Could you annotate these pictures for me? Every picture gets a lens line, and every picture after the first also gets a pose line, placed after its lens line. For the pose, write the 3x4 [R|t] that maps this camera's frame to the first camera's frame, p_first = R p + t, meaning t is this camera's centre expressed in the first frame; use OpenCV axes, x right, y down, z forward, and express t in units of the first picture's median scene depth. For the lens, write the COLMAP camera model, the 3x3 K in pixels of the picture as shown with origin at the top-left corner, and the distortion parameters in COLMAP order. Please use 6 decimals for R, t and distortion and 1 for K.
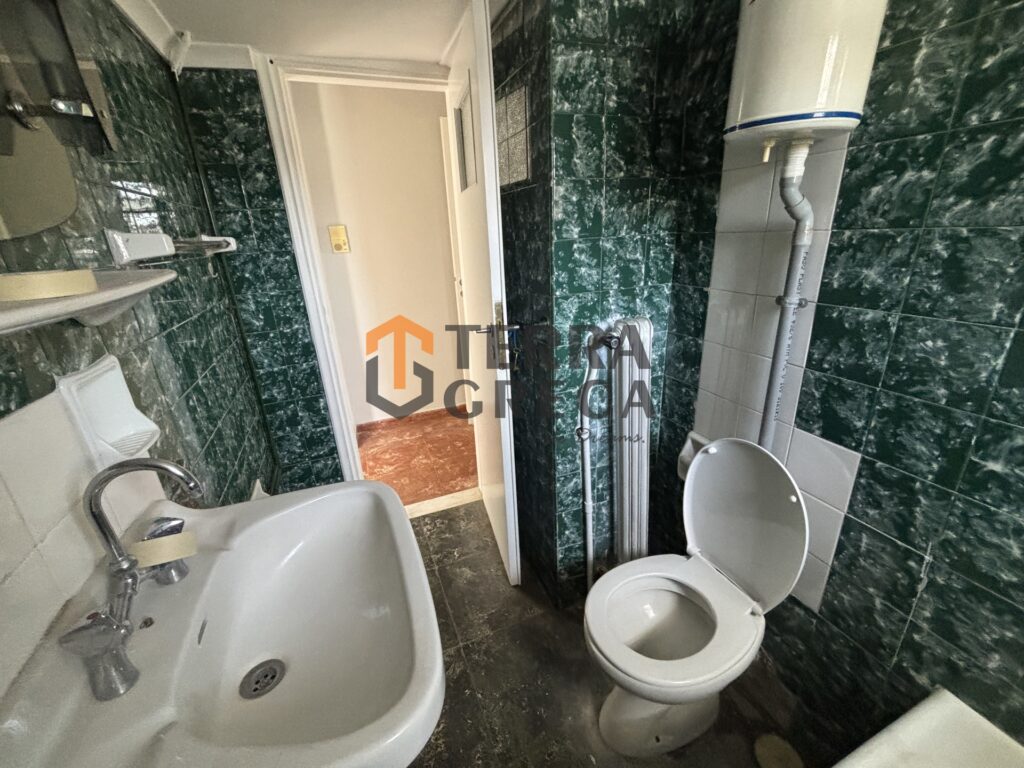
lens RADIAL K [[418.9, 0, 510.4], [0, 418.9, 382.1], [0, 0, 1]] dist [-0.003790, 0.002966]
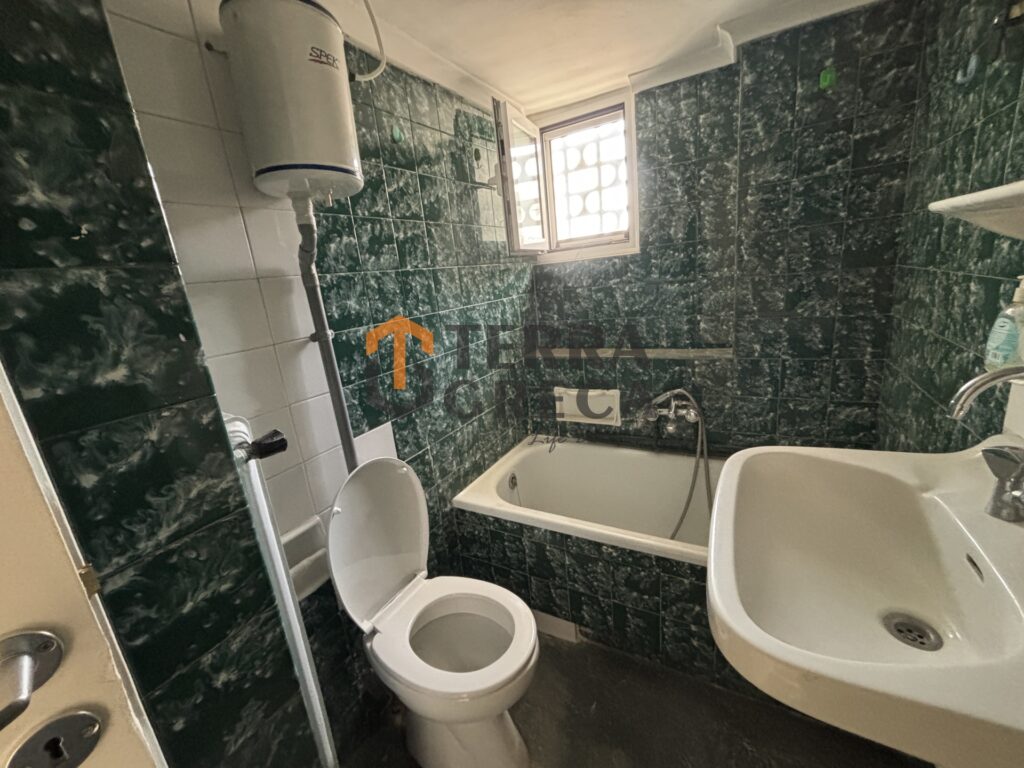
lens RADIAL K [[418.9, 0, 507.9], [0, 418.9, 384.3], [0, 0, 1]] dist [-0.003790, 0.002966]
pose [[-0.618604, -0.089410, 0.780599, -0.599951], [0.386739, 0.830167, 0.401567, -0.398500], [-0.683932, 0.550299, -0.478966, 1.476690]]
